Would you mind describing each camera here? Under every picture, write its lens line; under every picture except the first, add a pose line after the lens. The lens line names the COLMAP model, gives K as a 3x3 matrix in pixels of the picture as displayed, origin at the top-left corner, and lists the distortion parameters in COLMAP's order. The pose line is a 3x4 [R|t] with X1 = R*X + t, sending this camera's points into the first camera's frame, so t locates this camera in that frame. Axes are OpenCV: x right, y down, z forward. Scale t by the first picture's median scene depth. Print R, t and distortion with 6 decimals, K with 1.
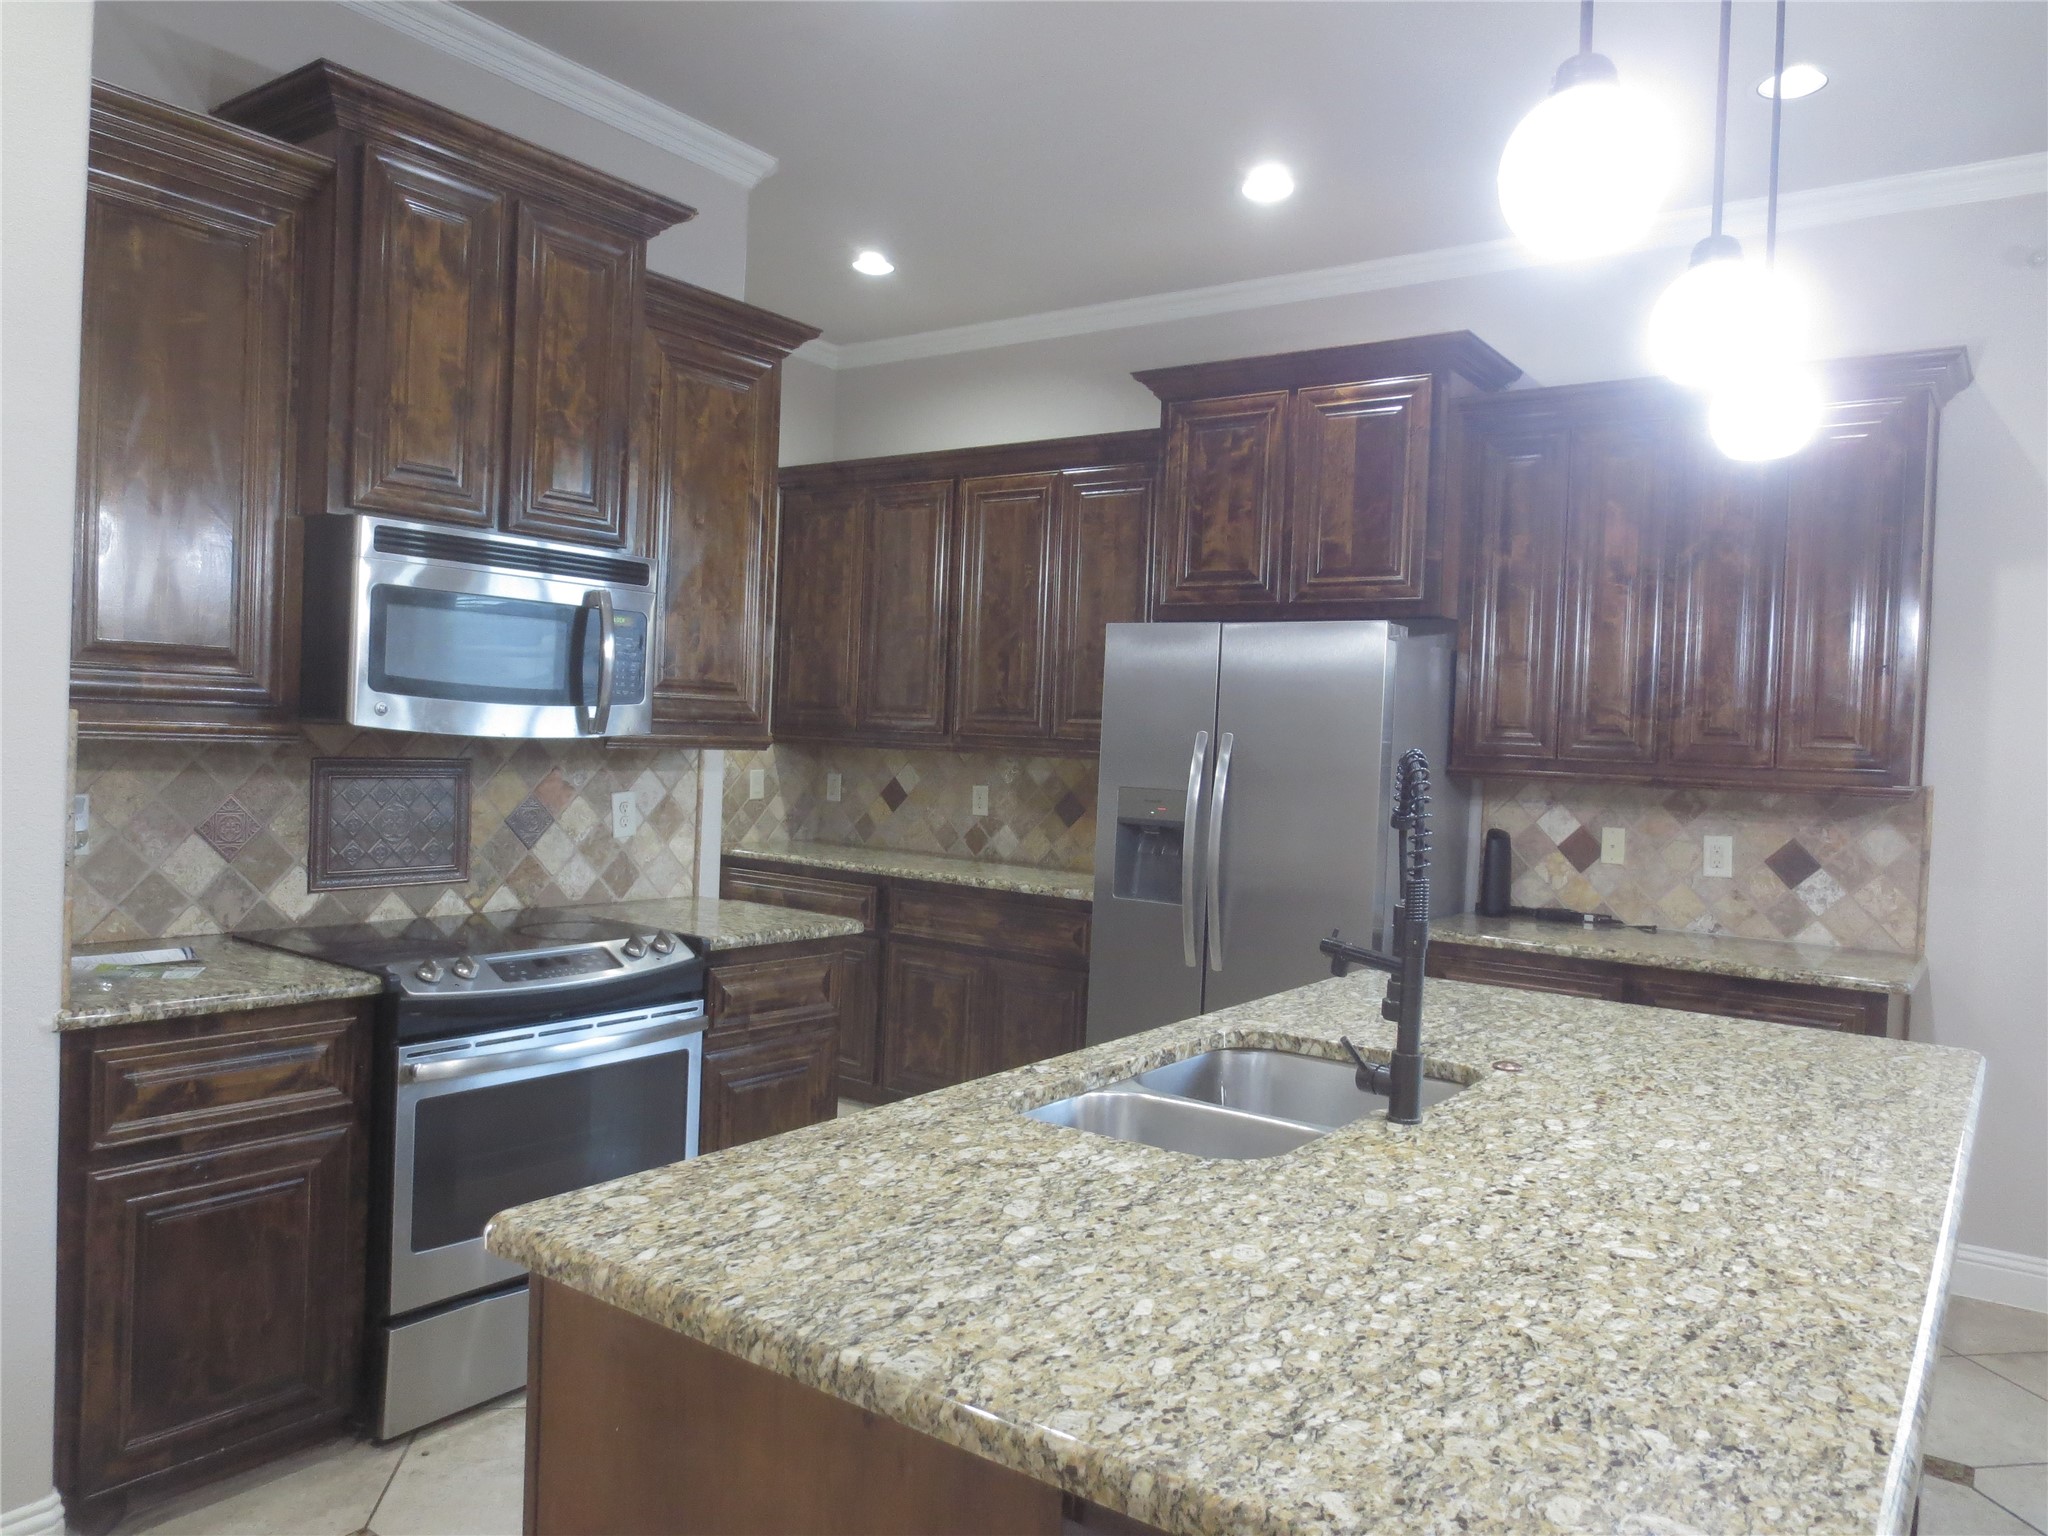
lens RADIAL K [[1438.5, 0, 1024.3], [0, 1438.5, 775.6], [0, 0, 1]] dist [-0.042716, 0.023878]
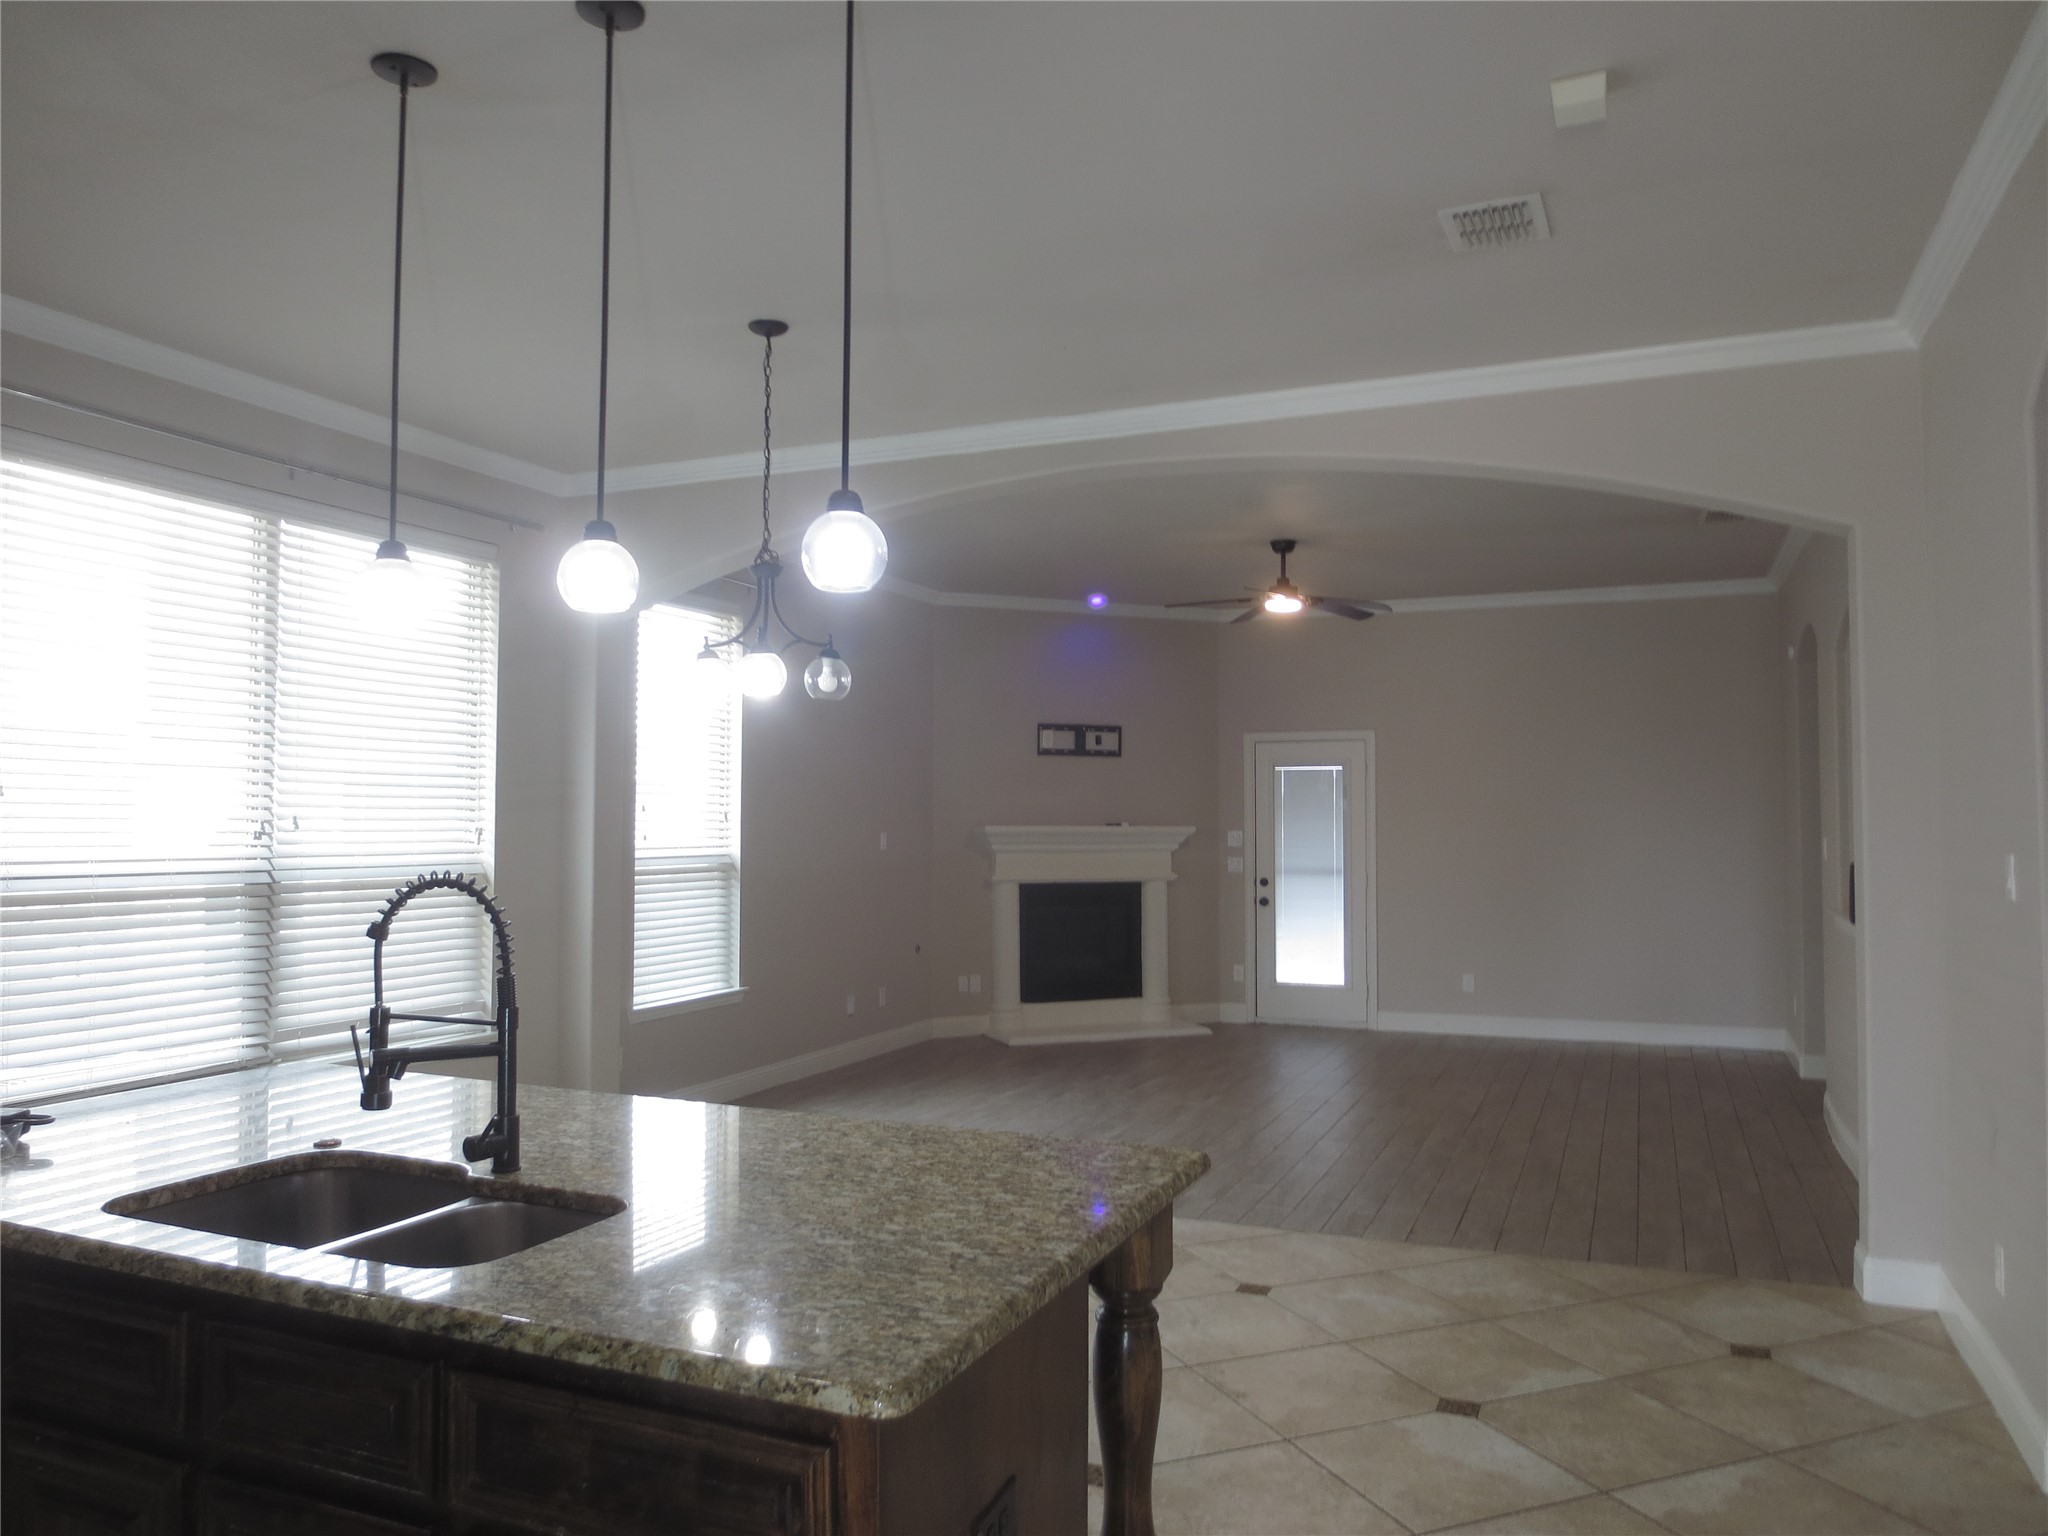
lens RADIAL K [[1438.5, 0, 1024.0], [0, 1438.5, 761.8], [0, 0, 1]] dist [-0.042716, 0.023878]
pose [[-0.216641, -0.001901, 0.976249, -1.233985], [0.016193, 0.999854, 0.005541, -0.133232], [-0.976117, 0.017009, -0.216579, 0.982606]]
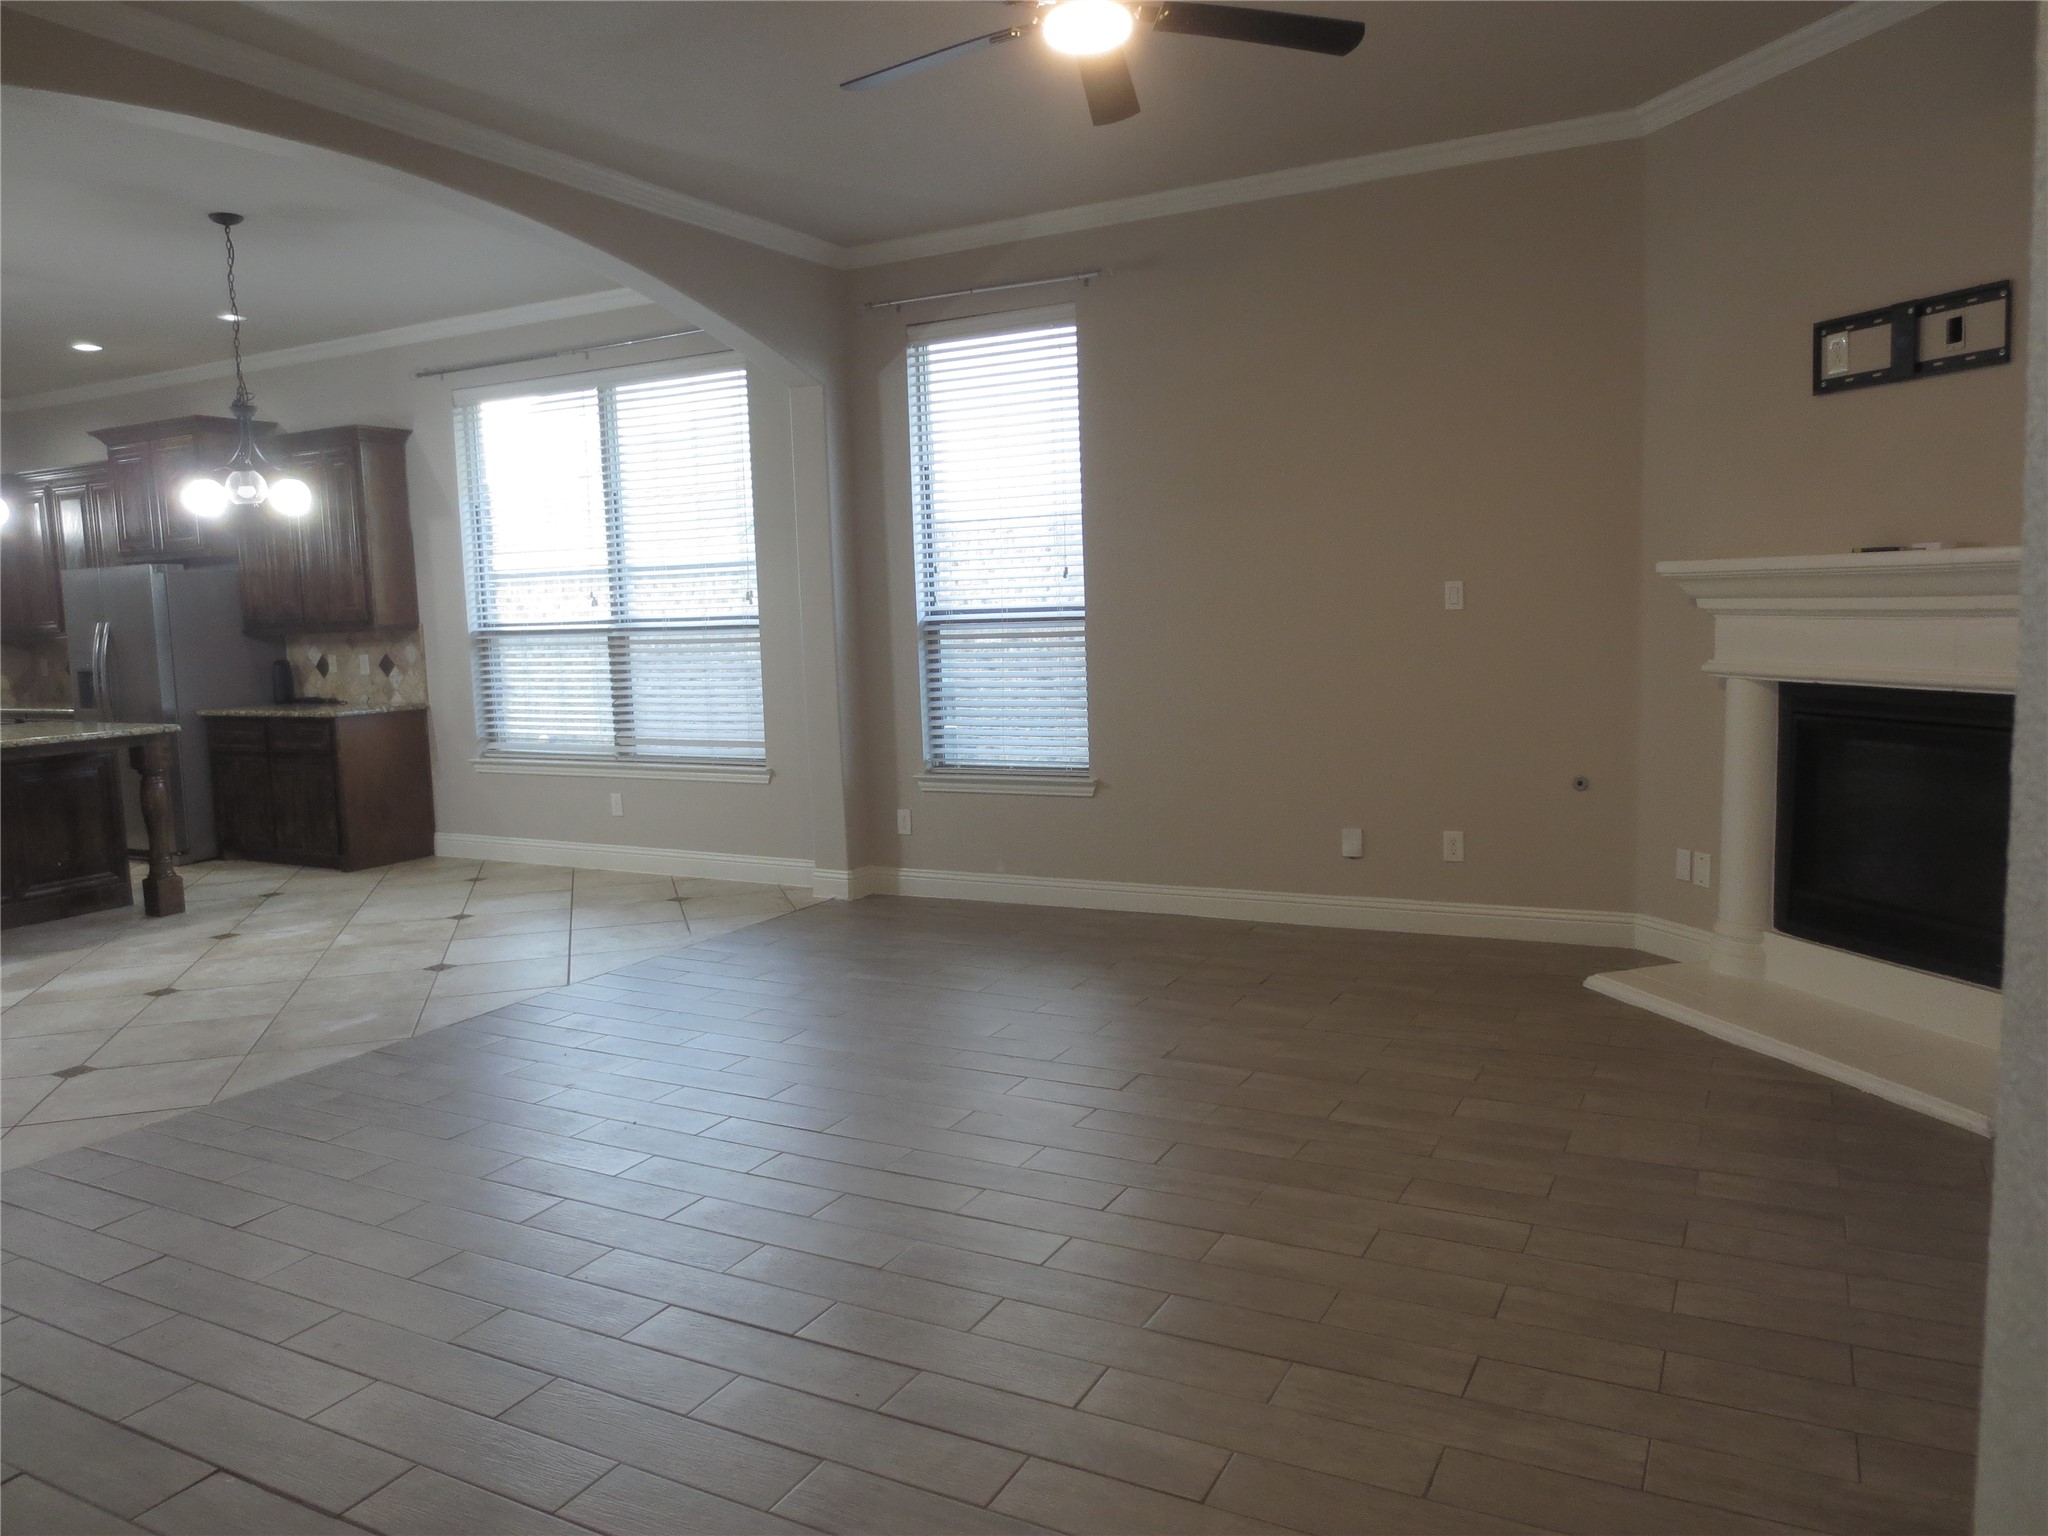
lens RADIAL K [[1438.5, 0, 1026.7], [0, 1438.5, 764.2], [0, 0, 1]] dist [-0.042716, 0.023878]
pose [[0.987451, -0.087720, 0.131321, 3.055729], [0.076021, 0.992889, 0.091604, 0.223233], [-0.138422, -0.080471, 0.987099, -3.111556]]
